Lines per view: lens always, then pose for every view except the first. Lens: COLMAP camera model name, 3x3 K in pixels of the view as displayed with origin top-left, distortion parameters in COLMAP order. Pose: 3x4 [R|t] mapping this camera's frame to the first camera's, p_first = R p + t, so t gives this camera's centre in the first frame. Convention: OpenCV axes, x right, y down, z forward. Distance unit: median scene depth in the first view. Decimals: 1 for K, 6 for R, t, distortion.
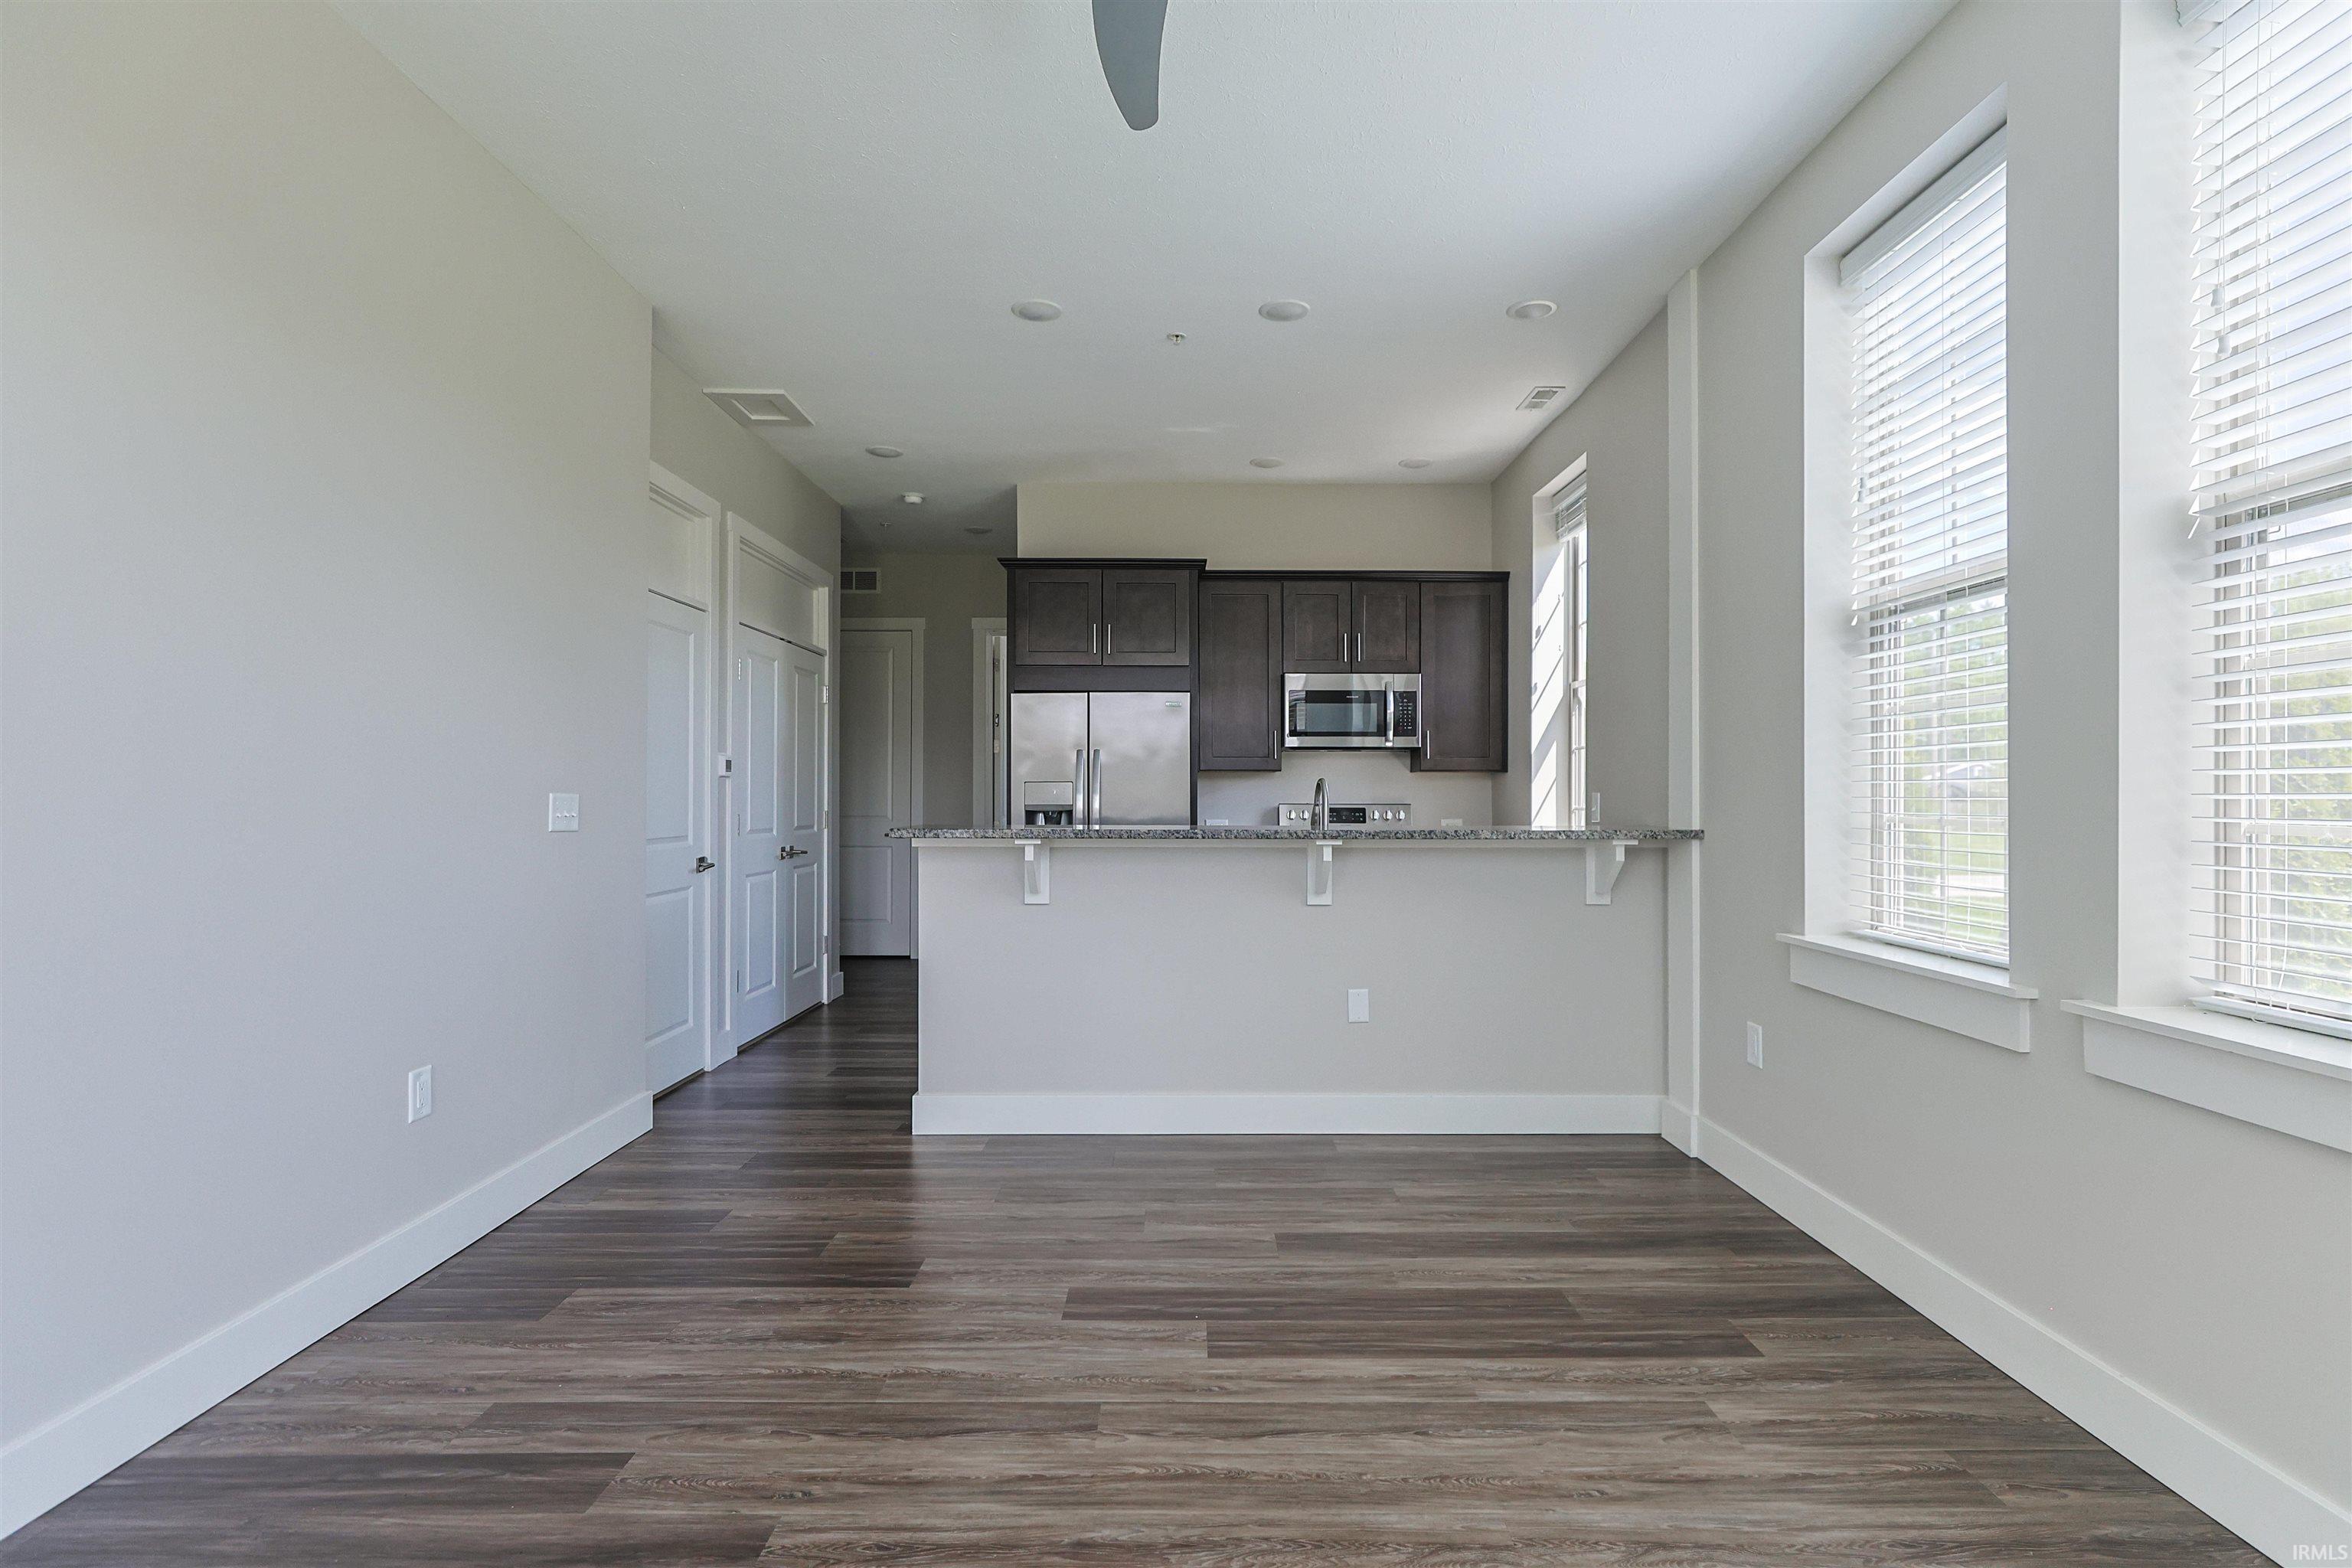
lens RADIAL K [[1158.7, 0, 1180.3], [0, 1158.7, 773.6], [0, 0, 1]] dist [-0.016528, 0.012055]
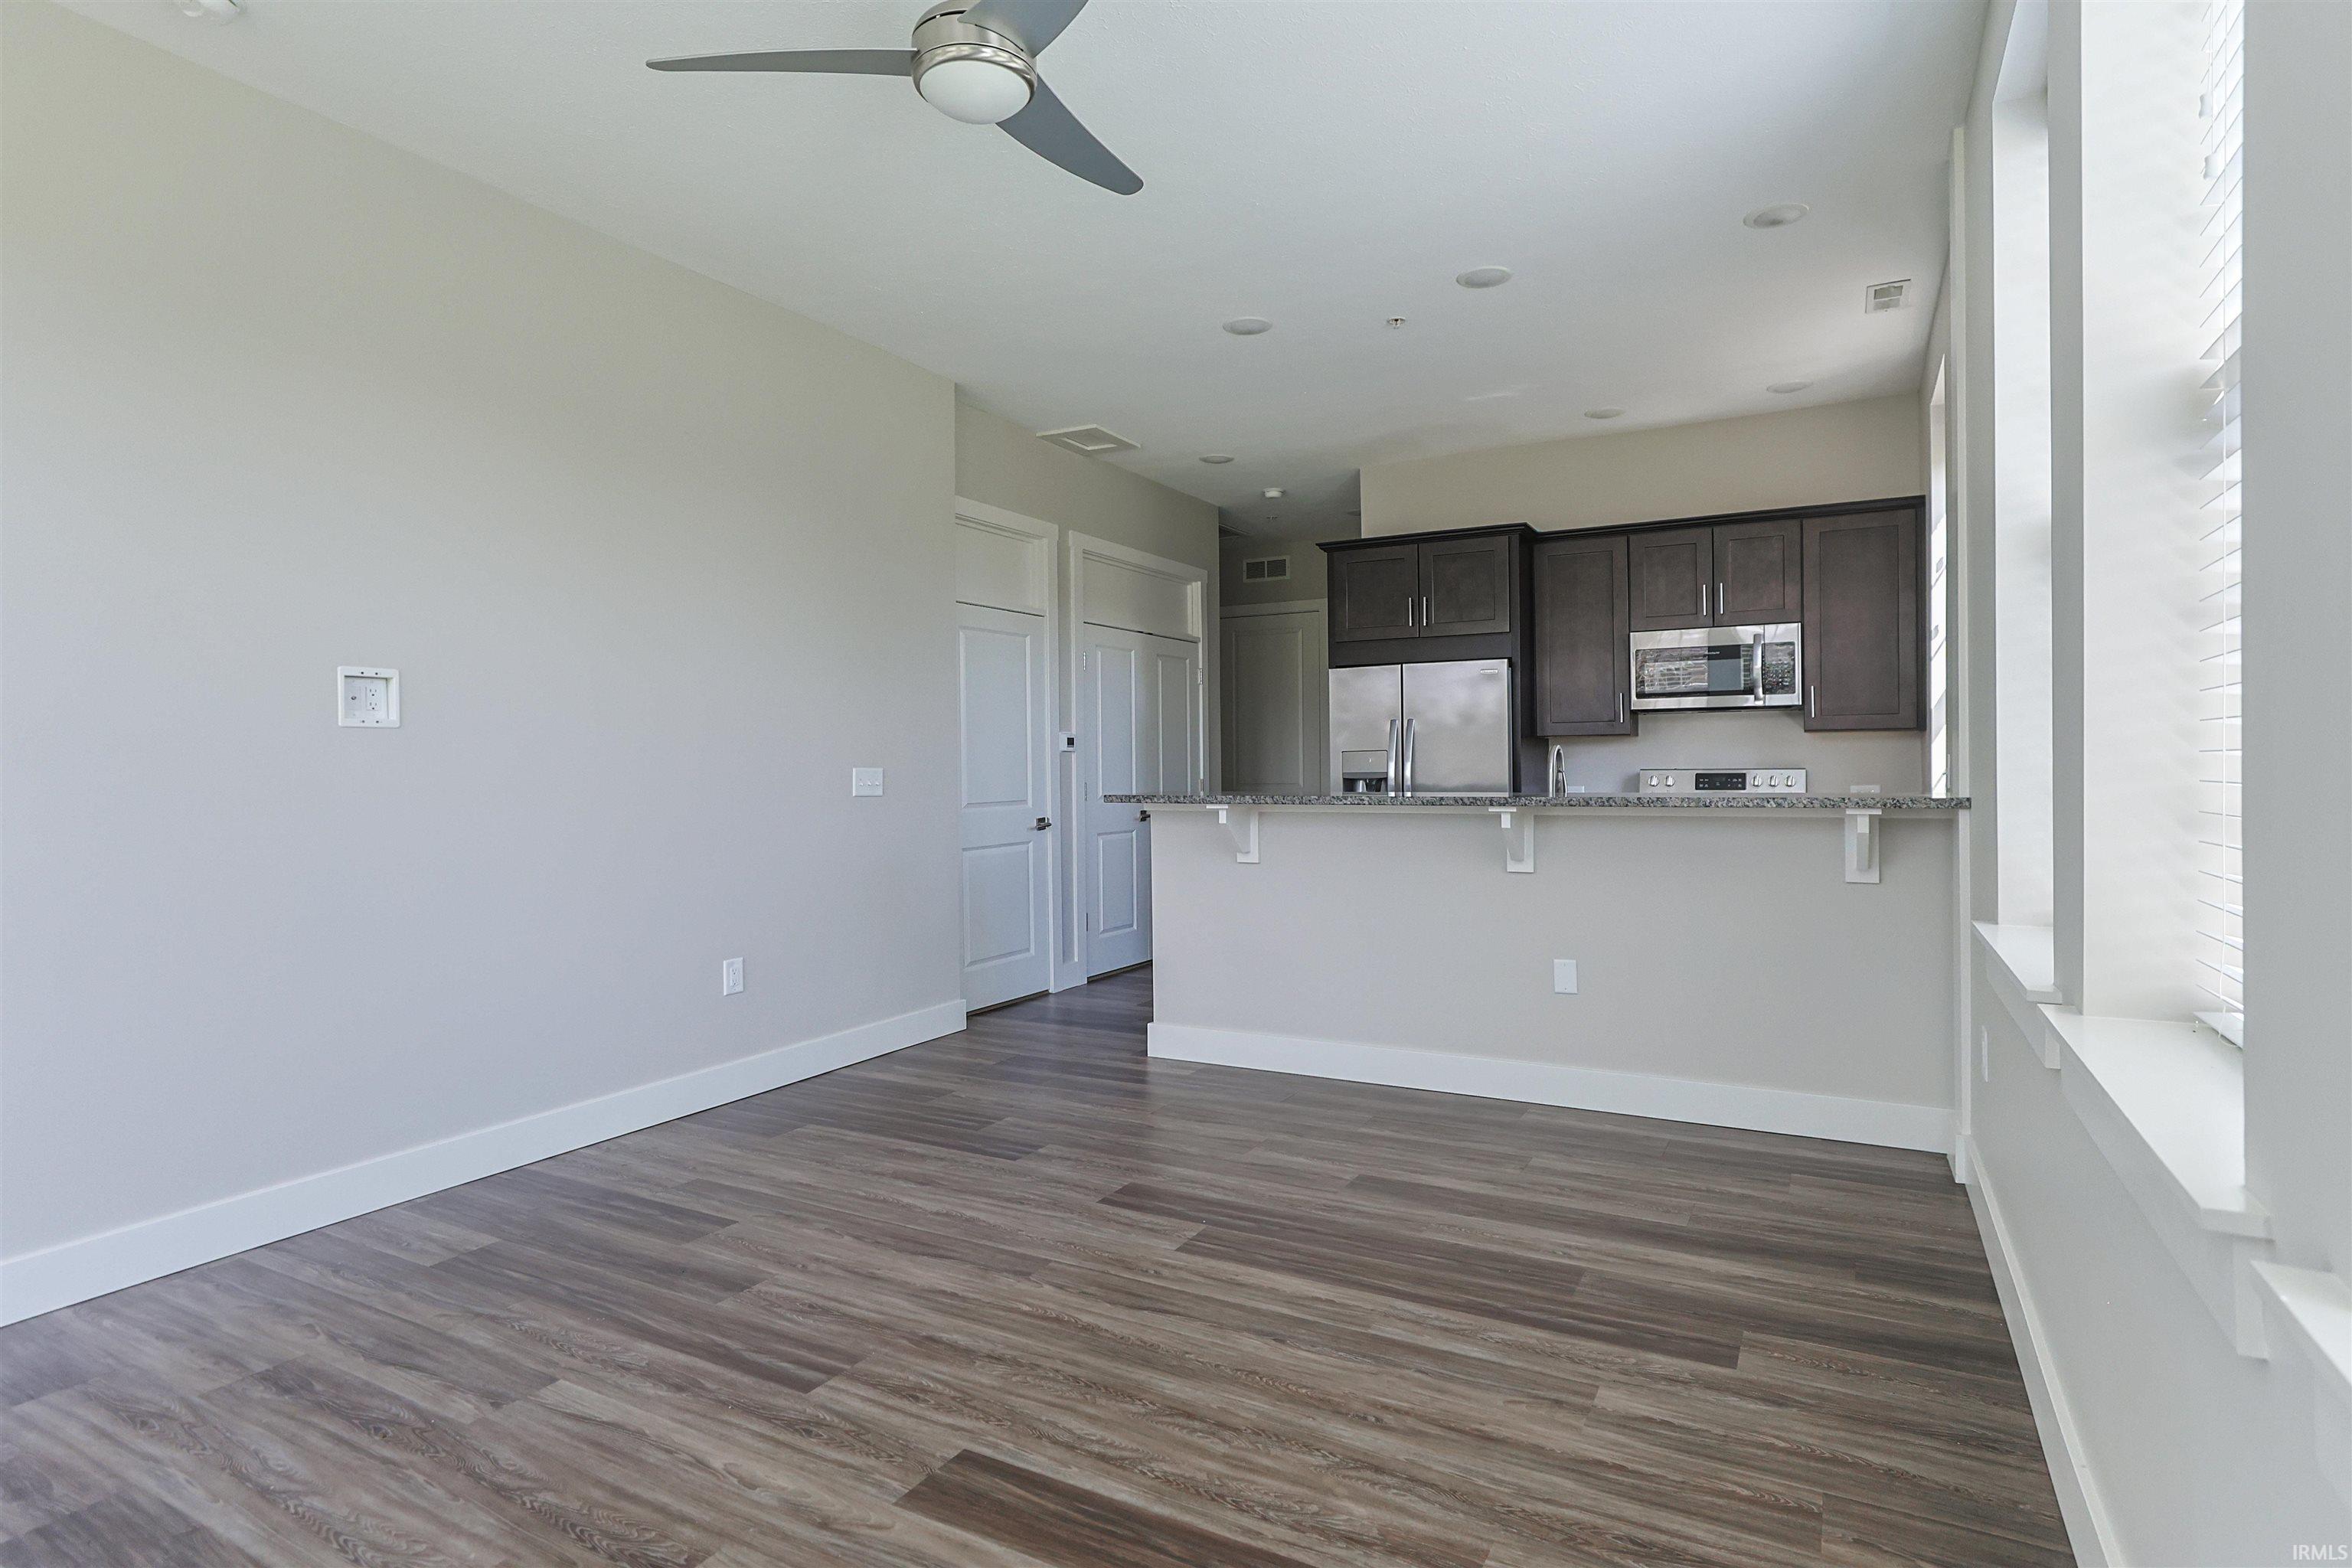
lens RADIAL K [[1144.8, 0, 1184.4], [0, 1144.8, 762.8], [0, 0, 1]] dist [-0.018140, 0.012611]
pose [[0.883727, -0.010854, -0.467878, 0.343411], [0.019734, 0.999706, 0.014082, -0.000316], [0.467587, -0.021677, 0.883681, 0.000308]]
